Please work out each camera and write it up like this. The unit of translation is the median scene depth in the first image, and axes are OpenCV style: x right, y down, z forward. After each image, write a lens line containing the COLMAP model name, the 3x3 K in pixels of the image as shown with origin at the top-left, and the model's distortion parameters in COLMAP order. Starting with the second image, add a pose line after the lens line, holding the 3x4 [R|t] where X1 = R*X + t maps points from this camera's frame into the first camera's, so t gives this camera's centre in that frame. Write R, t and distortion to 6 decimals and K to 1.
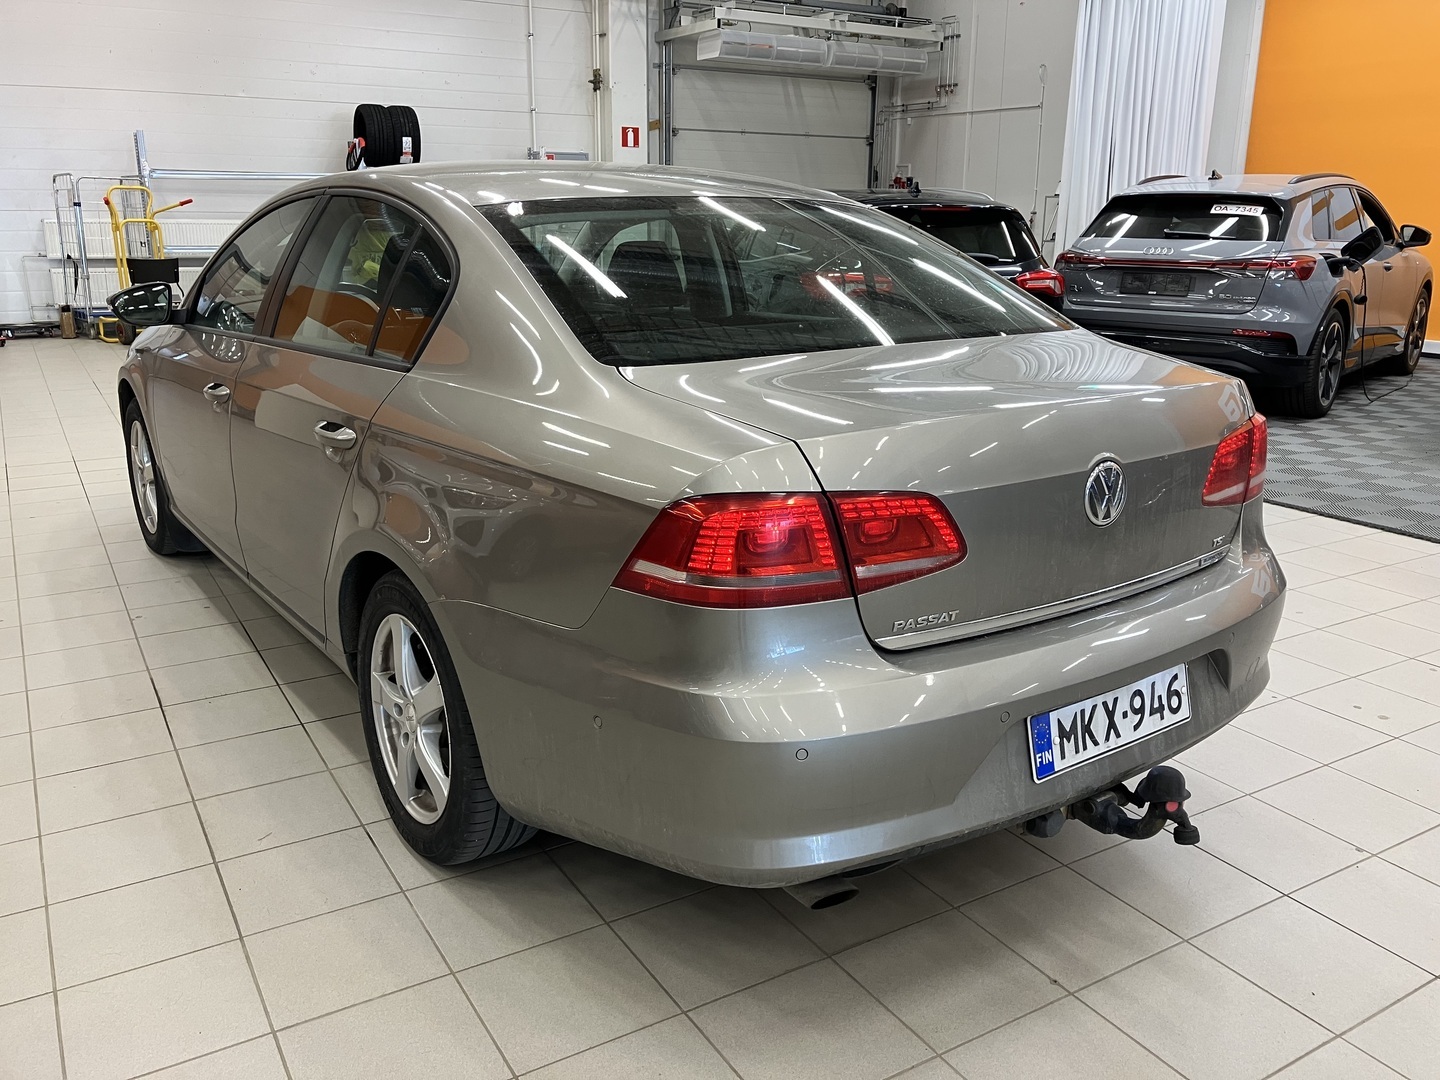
lens RADIAL K [[1180.8, 0, 720.4], [0, 1180.8, 538.8], [0, 0, 1]] dist [0.009490, -0.022035]
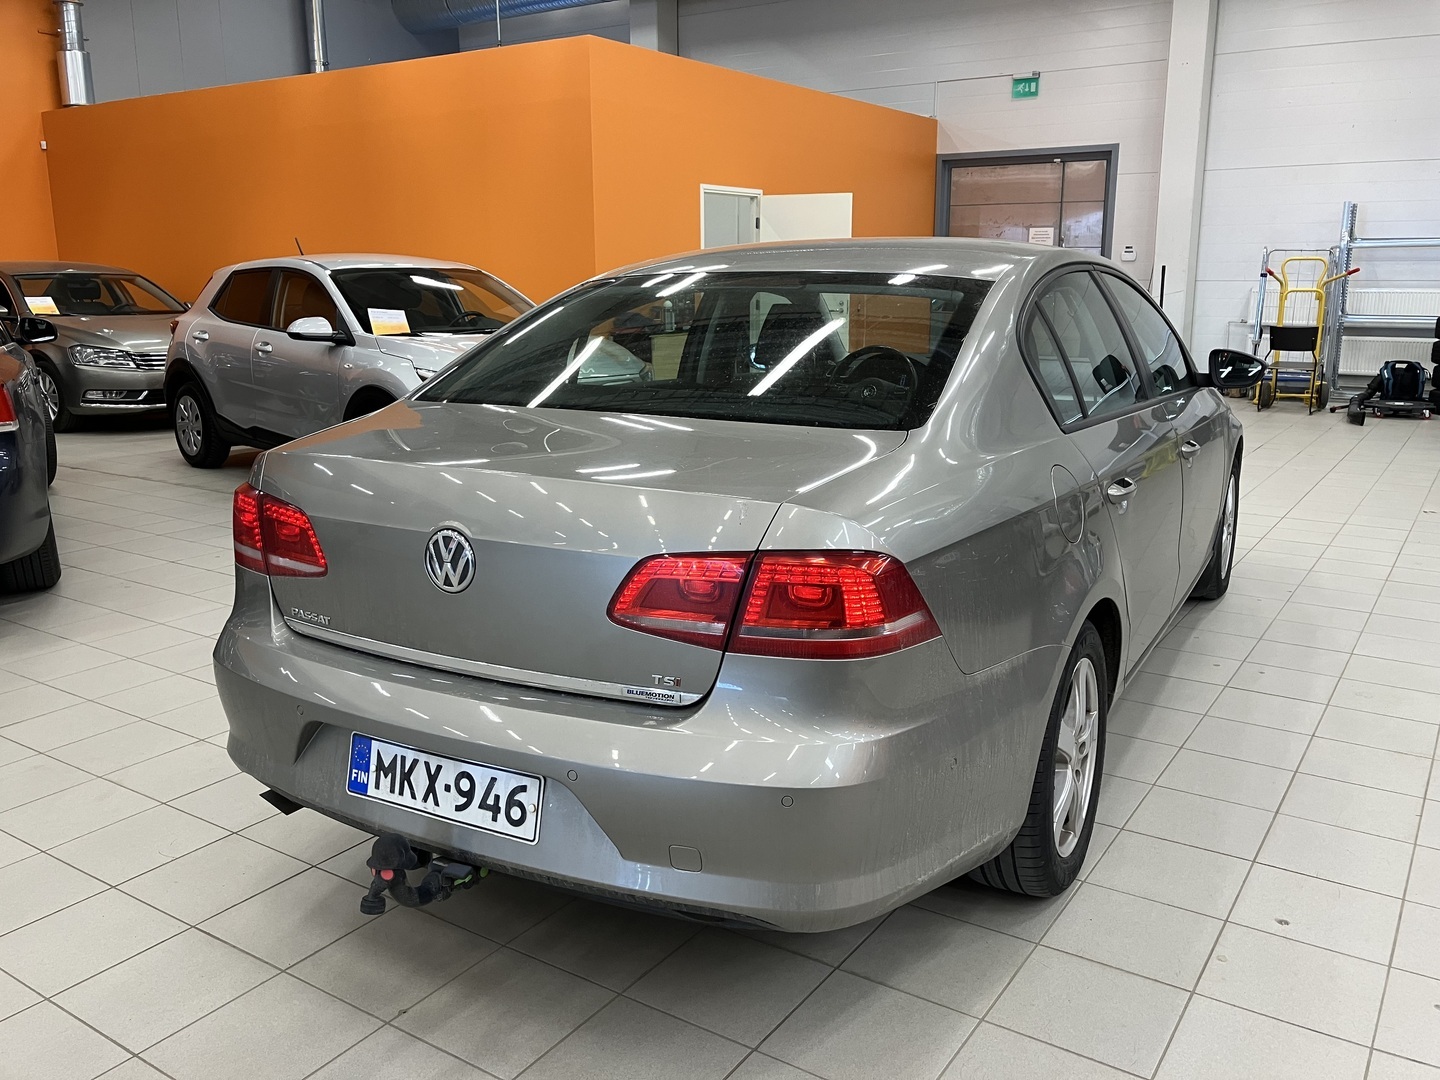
lens RADIAL K [[1180.8, 0, 730.9], [0, 1180.8, 538.5], [0, 0, 1]] dist [0.009490, -0.022035]
pose [[0.421305, 0.187789, -0.887264, 1.293490], [-0.235453, 0.967430, 0.092955, -0.204081], [0.875822, 0.169747, 0.451799, 0.728235]]
